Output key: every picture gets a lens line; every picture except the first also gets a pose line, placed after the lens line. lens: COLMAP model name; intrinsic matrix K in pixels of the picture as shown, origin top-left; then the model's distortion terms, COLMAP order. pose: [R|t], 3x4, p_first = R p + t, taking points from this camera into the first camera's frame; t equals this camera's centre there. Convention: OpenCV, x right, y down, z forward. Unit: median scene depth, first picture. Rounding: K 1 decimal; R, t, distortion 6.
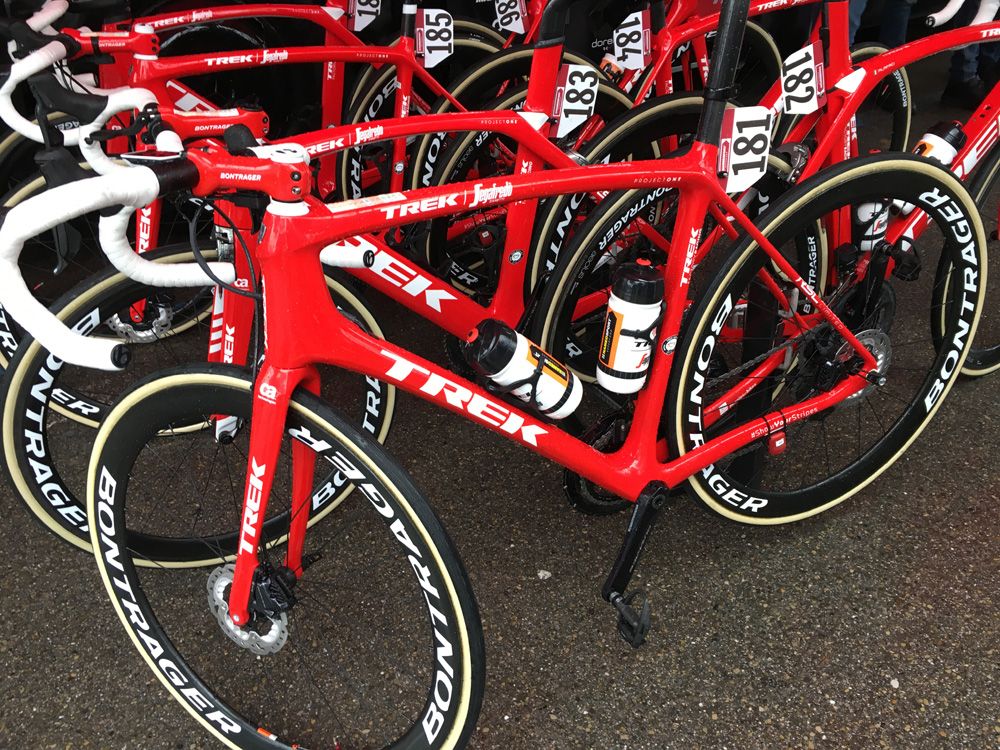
lens RADIAL K [[839.7, 0, 495.4], [0, 839.7, 371.1], [0, 0, 1]] dist [0.031847, -0.018440]
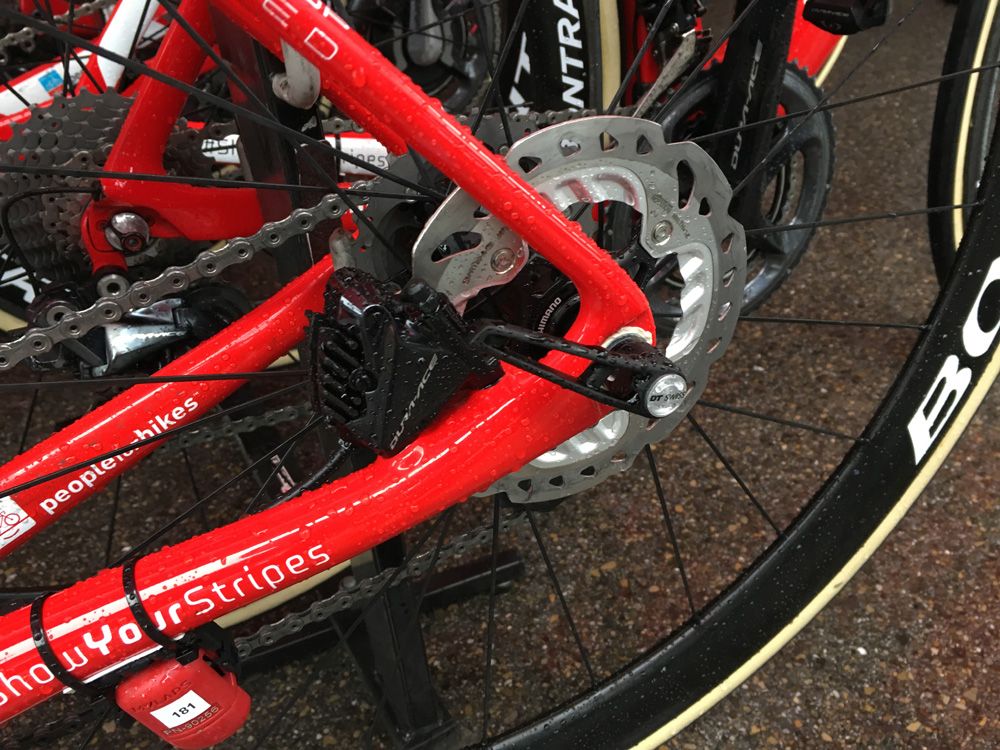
lens RADIAL K [[839.7, 0, 503.9], [0, 839.7, 378.5], [0, 0, 1]] dist [0.031847, -0.018440]
pose [[0.999682, -0.022695, 0.010978, 0.326126], [0.022103, 0.998436, 0.051356, -0.001269], [-0.012127, -0.051097, 0.998620, 0.634248]]
